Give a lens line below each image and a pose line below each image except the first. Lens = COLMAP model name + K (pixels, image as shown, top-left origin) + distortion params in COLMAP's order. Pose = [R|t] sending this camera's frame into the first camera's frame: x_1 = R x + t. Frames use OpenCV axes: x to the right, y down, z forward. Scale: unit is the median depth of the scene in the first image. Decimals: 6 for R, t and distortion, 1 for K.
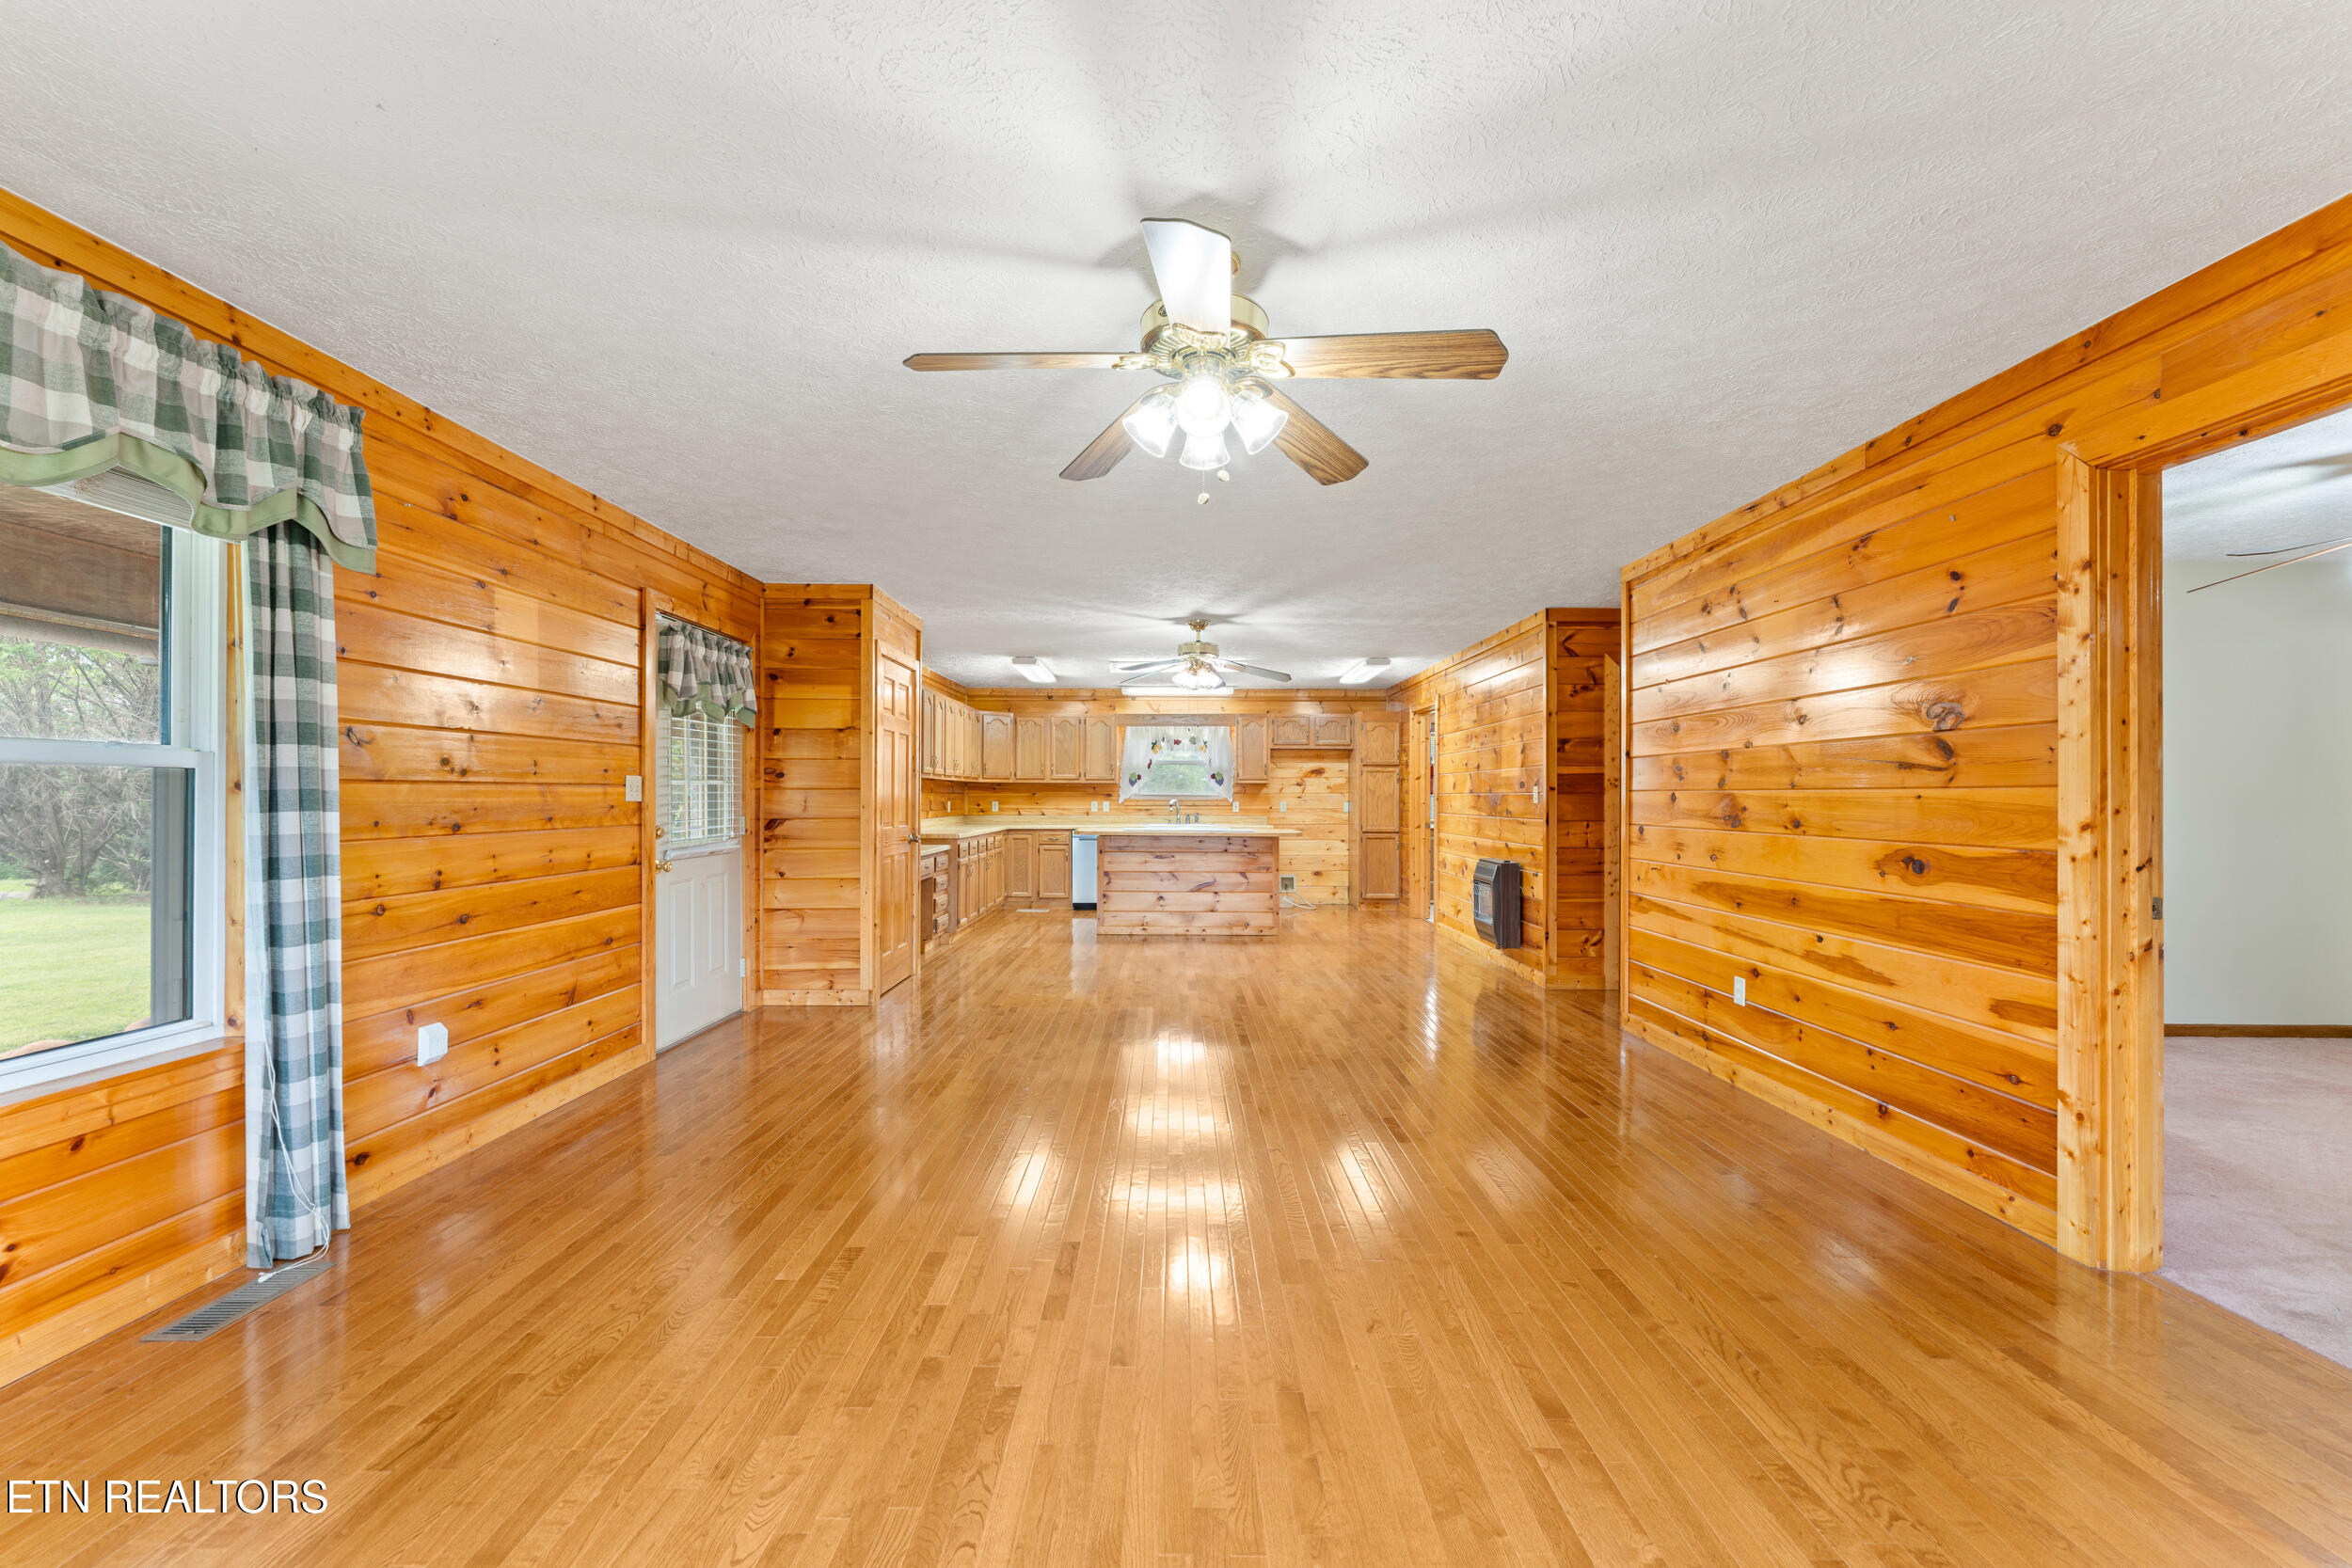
lens RADIAL K [[946.2, 0, 1168.1], [0, 946.2, 793.8], [0, 0, 1]] dist [-0.002180, -0.000407]
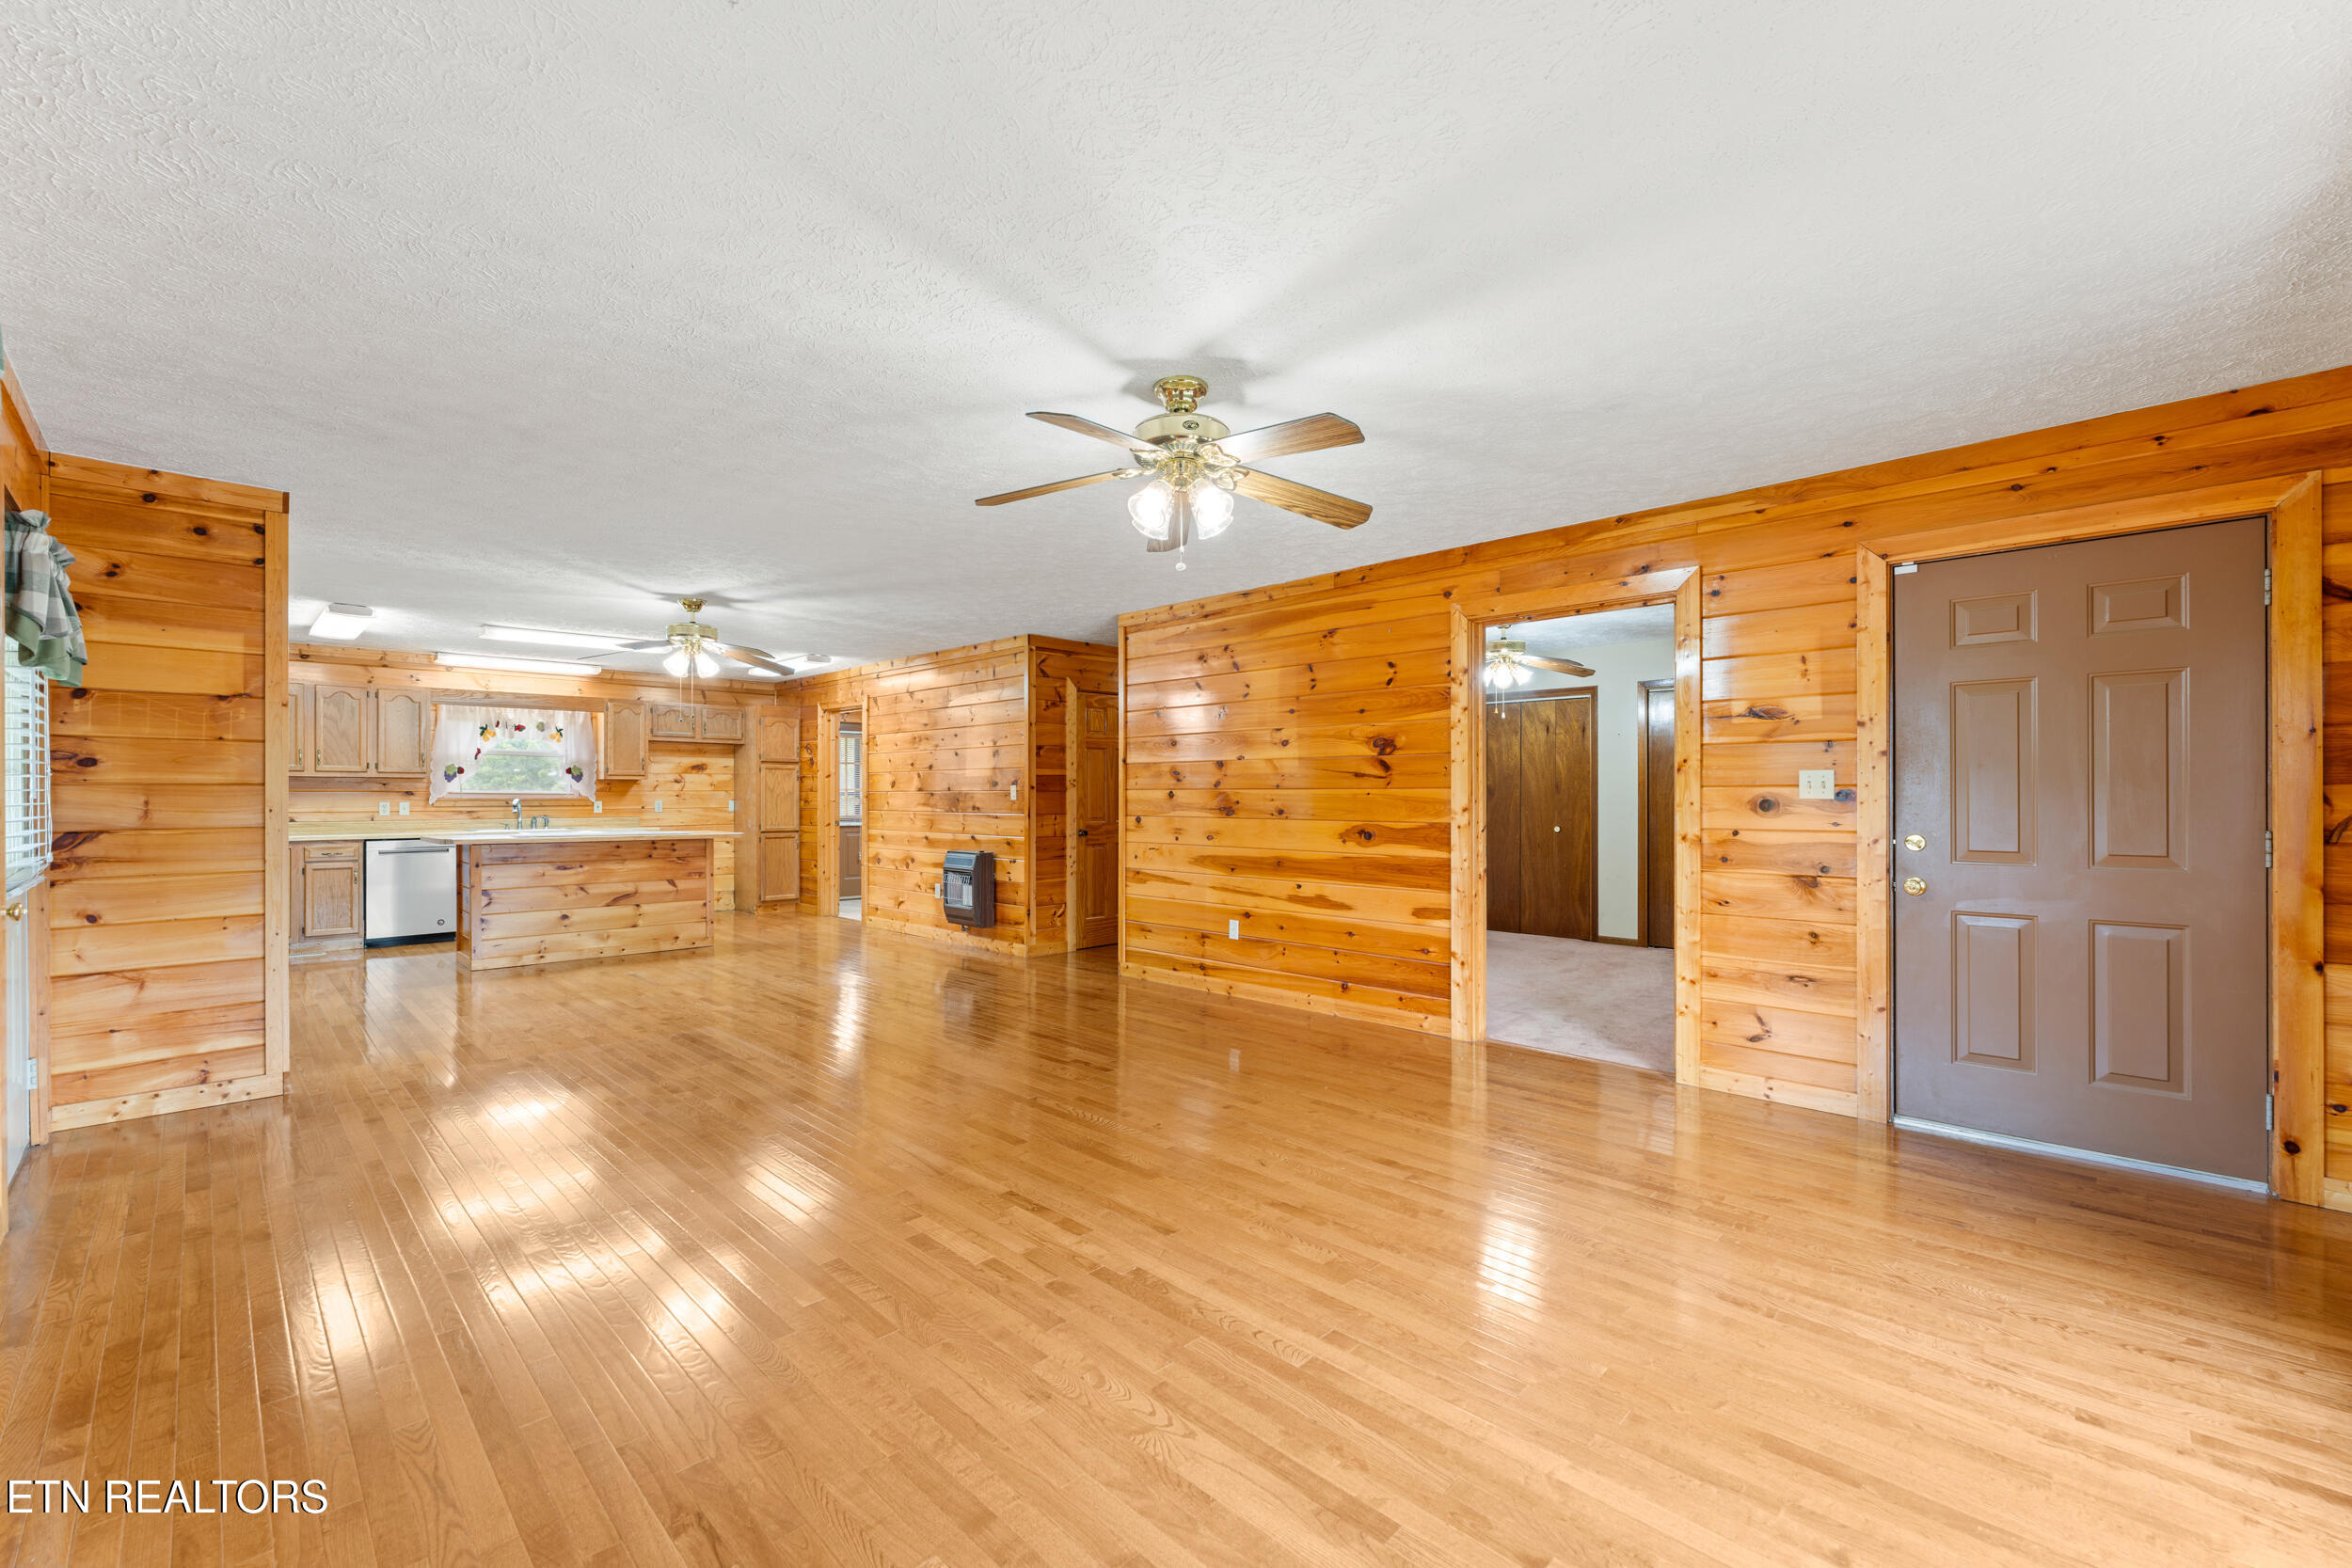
lens RADIAL K [[970.5, 0, 1181.3], [0, 970.5, 793.5], [0, 0, 1]] dist [0.001119, -0.000131]
pose [[0.697535, -0.001016, 0.716550, -0.409202], [-0.000388, 0.999998, 0.001796, -0.000217], [-0.716551, -0.001531, 0.697533, 0.026200]]
